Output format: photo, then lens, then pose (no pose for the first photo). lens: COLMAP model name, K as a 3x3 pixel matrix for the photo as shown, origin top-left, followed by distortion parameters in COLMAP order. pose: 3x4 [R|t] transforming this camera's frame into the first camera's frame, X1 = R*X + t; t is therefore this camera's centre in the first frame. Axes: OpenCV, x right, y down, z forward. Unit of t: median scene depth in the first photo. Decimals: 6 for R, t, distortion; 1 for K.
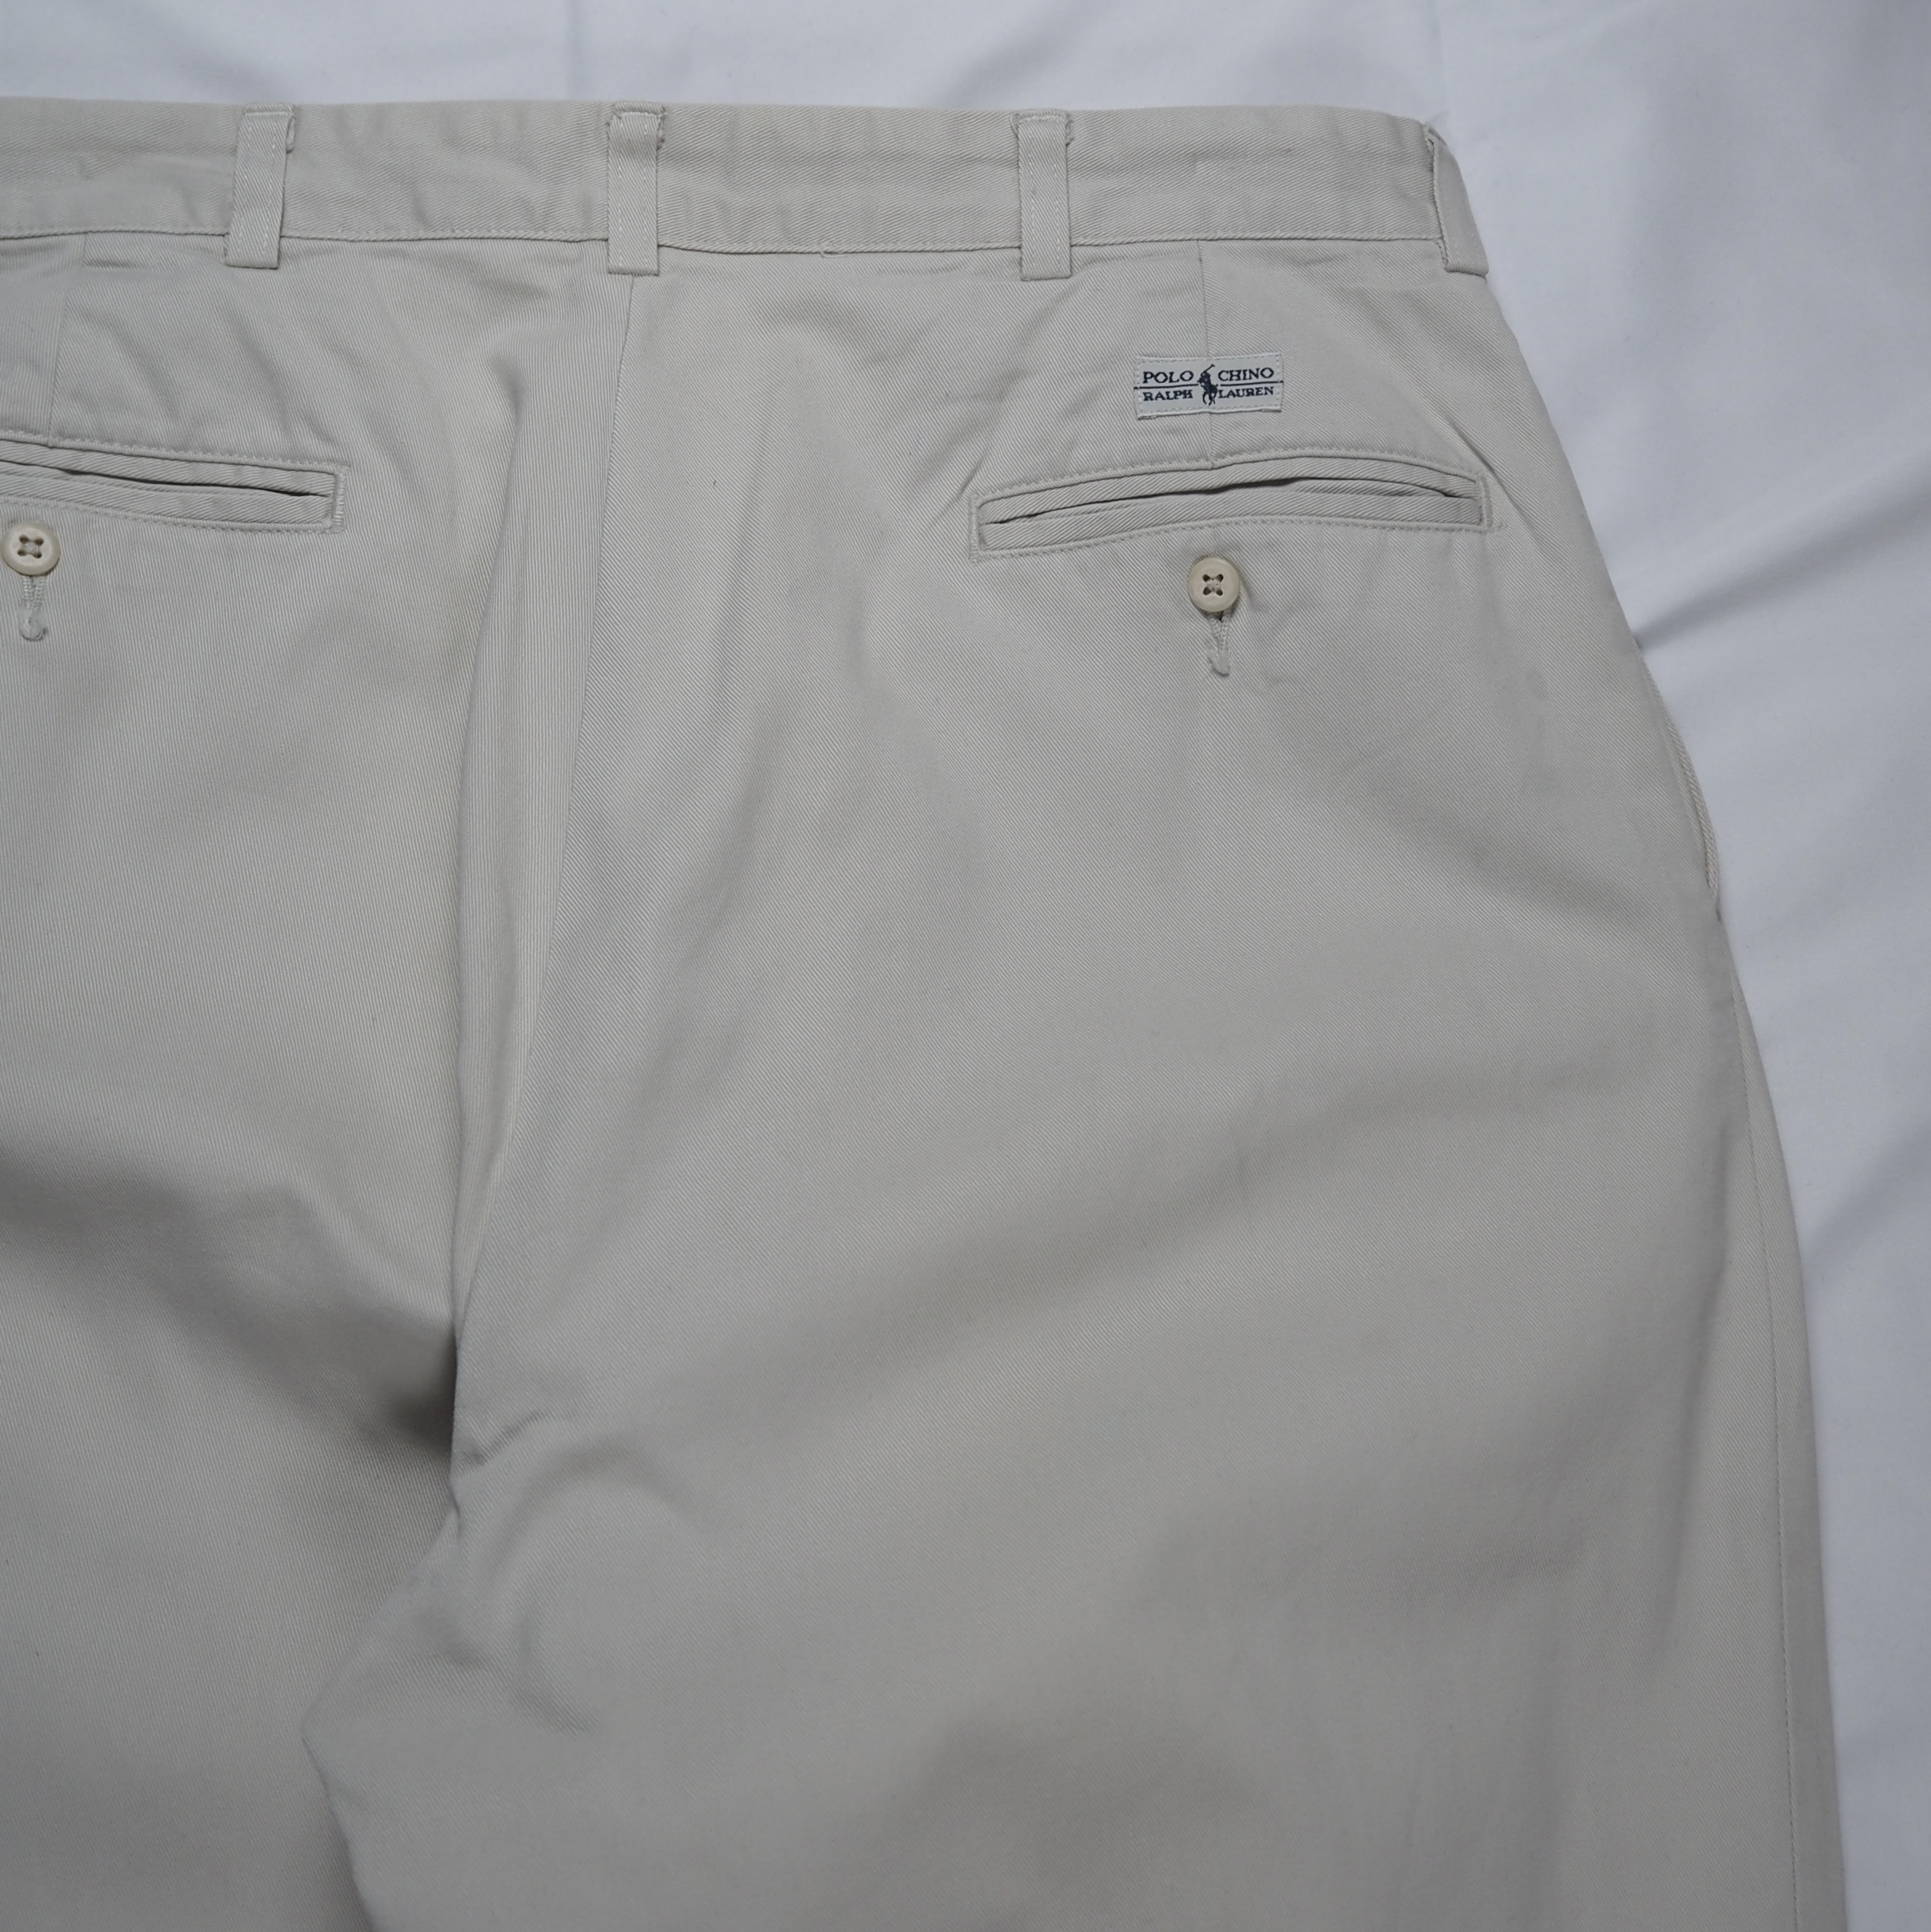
lens RADIAL K [[2617.5, 0, 1118.9], [0, 2617.5, 972.0], [0, 0, 1]] dist [-0.048678, 0.046096]
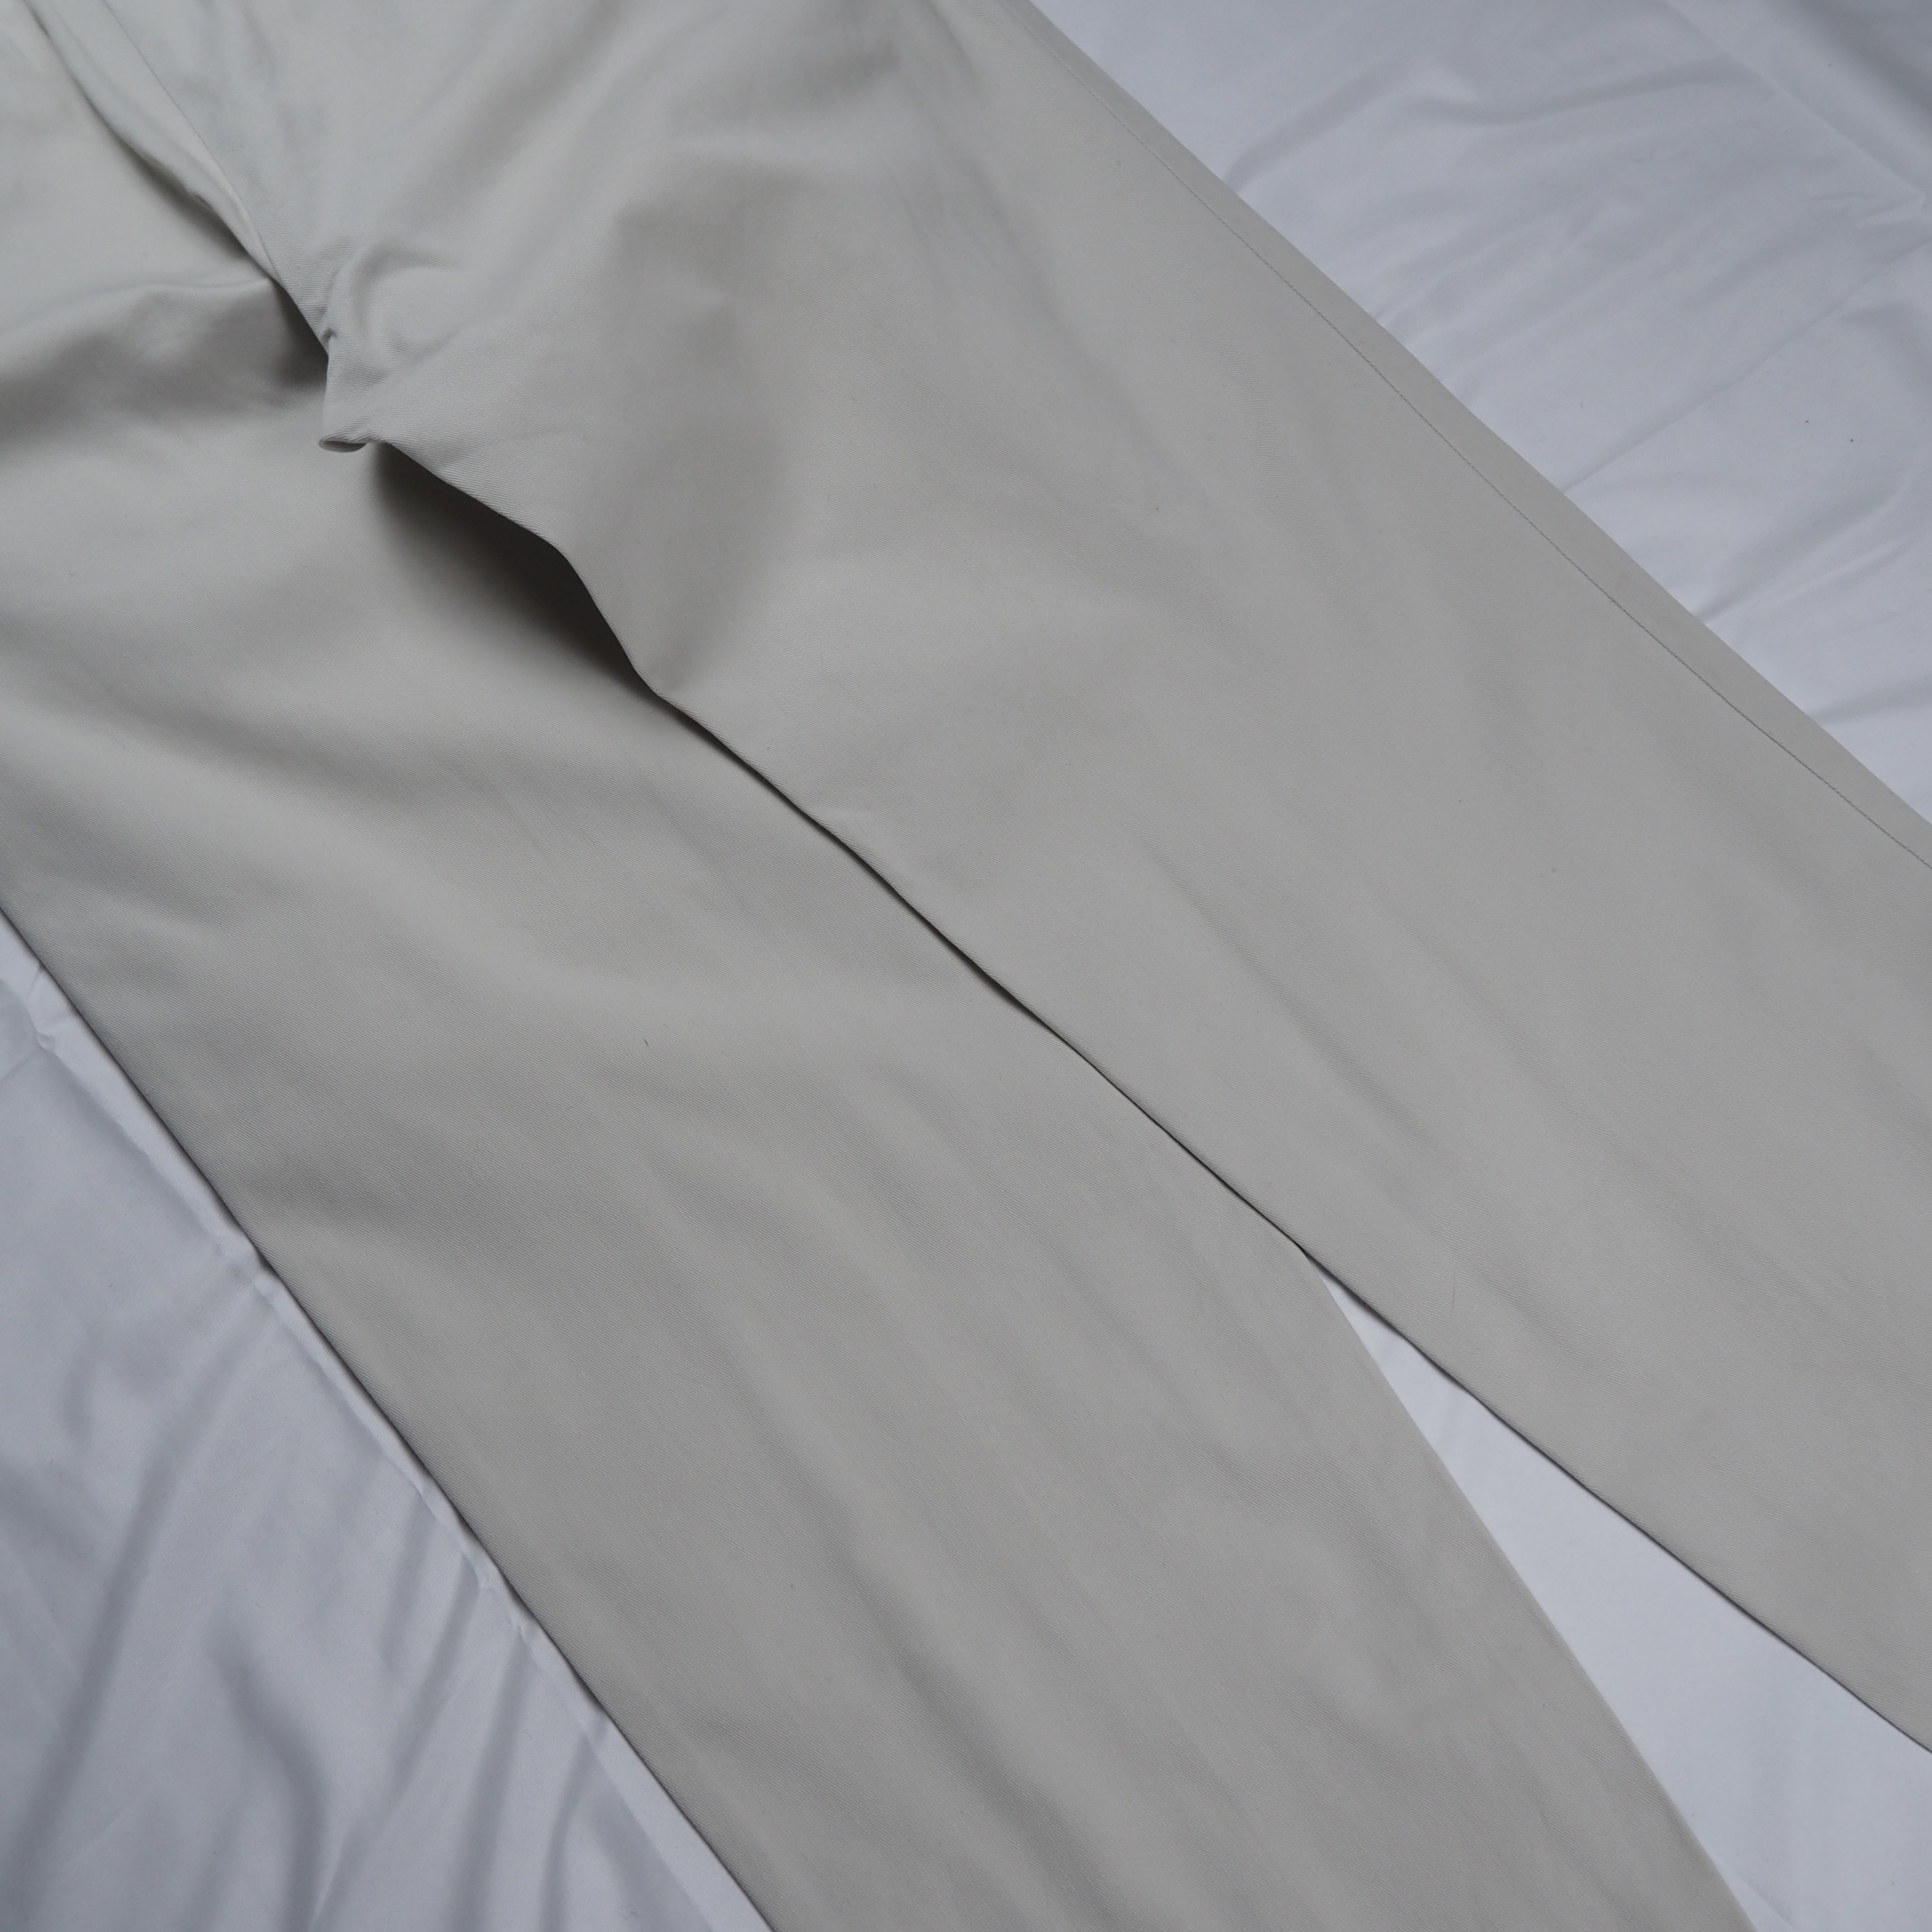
lens RADIAL K [[2617.7, 0, 966.0], [0, 2617.7, 966.0], [0, 0, 1]] dist [-0.048678, 0.046096]
pose [[0.785025, -0.611680, 0.097890, -0.293142], [0.619306, 0.771396, -0.146320, 0.879859], [0.013989, 0.175488, 0.984382, -0.521729]]
